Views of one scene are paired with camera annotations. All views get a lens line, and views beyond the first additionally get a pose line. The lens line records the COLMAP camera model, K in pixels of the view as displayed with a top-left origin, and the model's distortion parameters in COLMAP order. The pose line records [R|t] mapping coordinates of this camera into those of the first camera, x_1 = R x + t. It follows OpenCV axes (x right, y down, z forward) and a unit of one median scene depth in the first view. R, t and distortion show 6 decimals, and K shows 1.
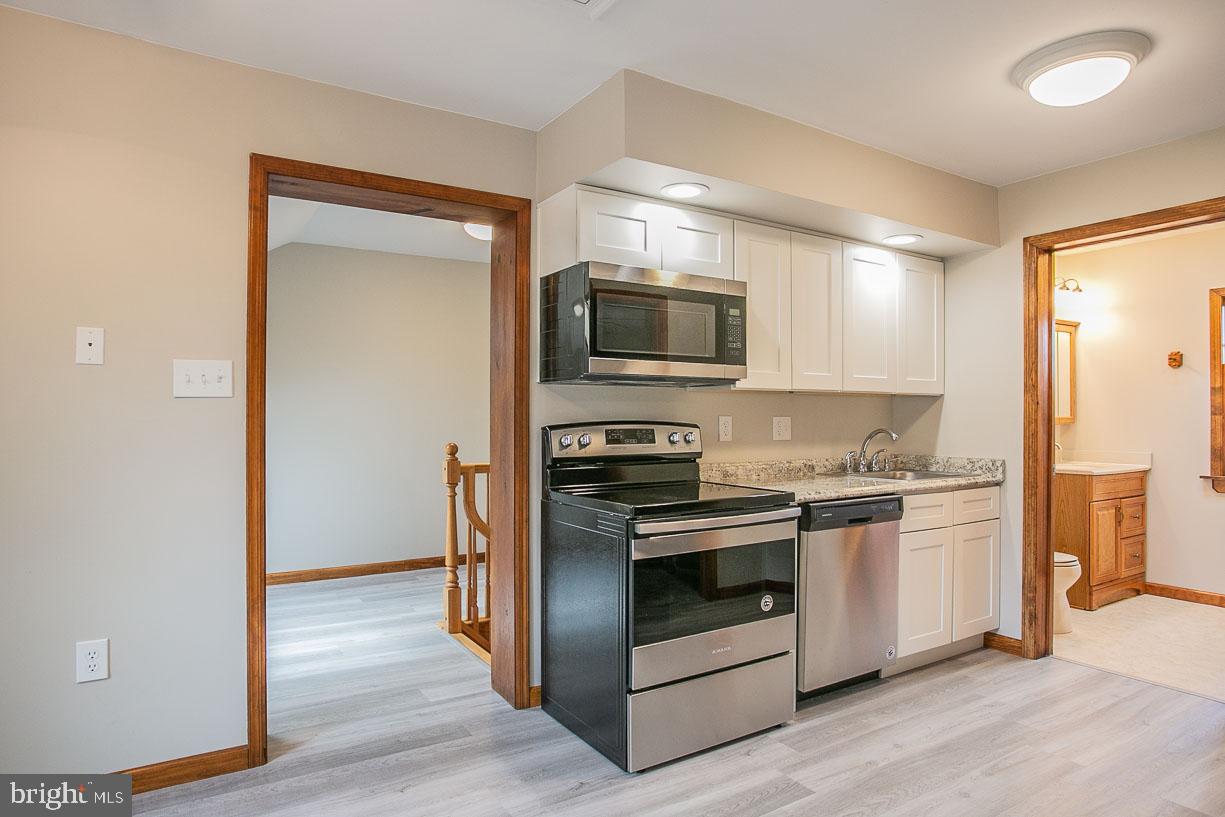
lens RADIAL K [[660.2, 0, 610.9], [0, 660.2, 415.8], [0, 0, 1]] dist [-0.042067, 0.000610]
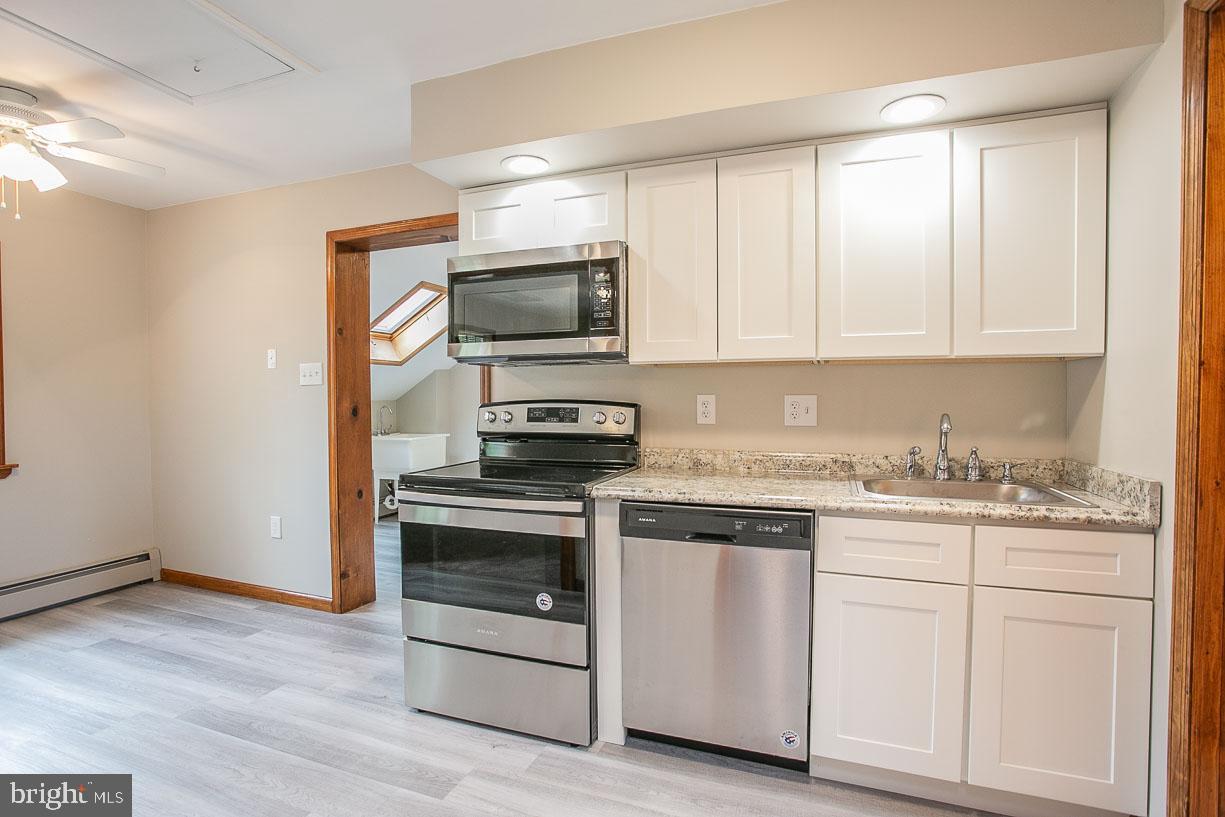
lens RADIAL K [[595.1, 0, 607.3], [0, 595.1, 412.1], [0, 0, 1]] dist [-0.065244, 0.024974]
pose [[0.631992, 0.017953, -0.774767, 0.782536], [0.003396, 0.999658, 0.025934, 0.003264], [0.774968, -0.019021, 0.631715, 0.476605]]
